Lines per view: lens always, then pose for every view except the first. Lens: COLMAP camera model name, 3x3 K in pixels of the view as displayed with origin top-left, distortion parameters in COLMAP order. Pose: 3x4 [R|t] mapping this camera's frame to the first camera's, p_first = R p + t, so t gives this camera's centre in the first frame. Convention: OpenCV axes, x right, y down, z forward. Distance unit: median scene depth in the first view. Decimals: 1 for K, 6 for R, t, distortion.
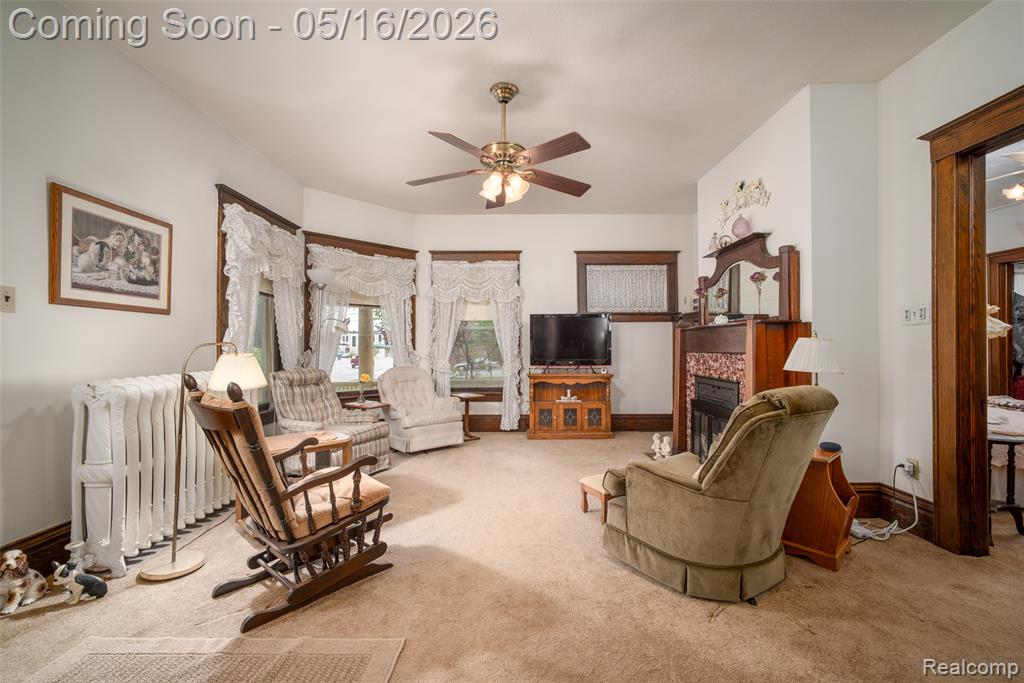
lens RADIAL K [[435.3, 0, 516.4], [0, 435.3, 330.8], [0, 0, 1]] dist [-0.004171, -0.000140]
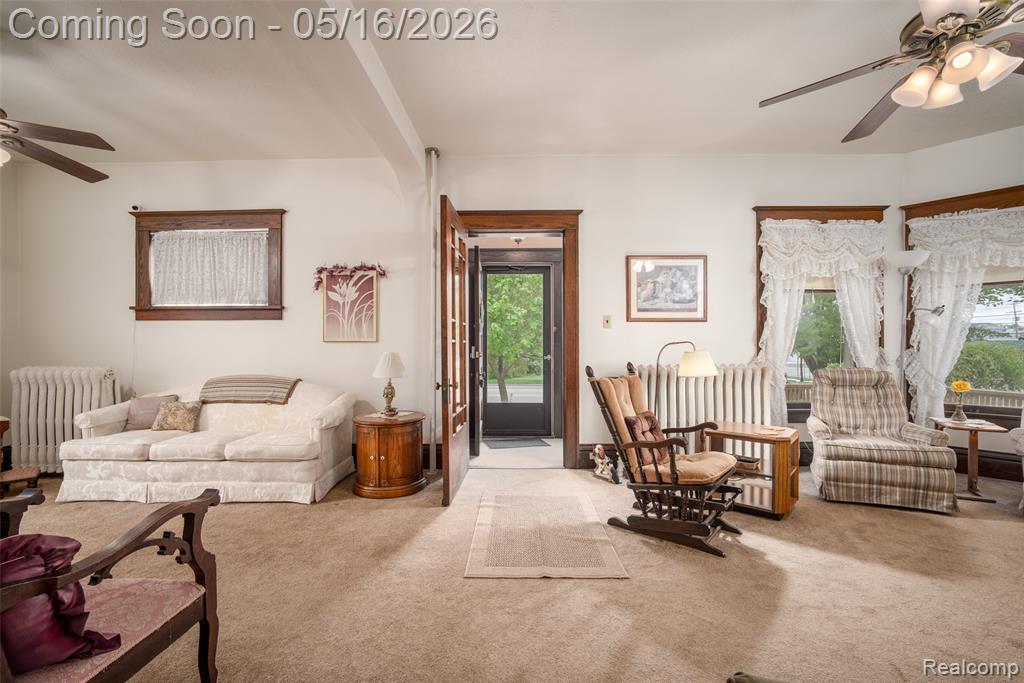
lens RADIAL K [[432.3, 0, 514.7], [0, 432.3, 341.1], [0, 0, 1]] dist [-0.022694, 0.000641]
pose [[-0.021361, -0.013656, -0.999679, 0.617574], [0.039758, 0.999104, -0.014498, 0.021226], [0.998981, -0.040055, -0.020798, 0.457348]]
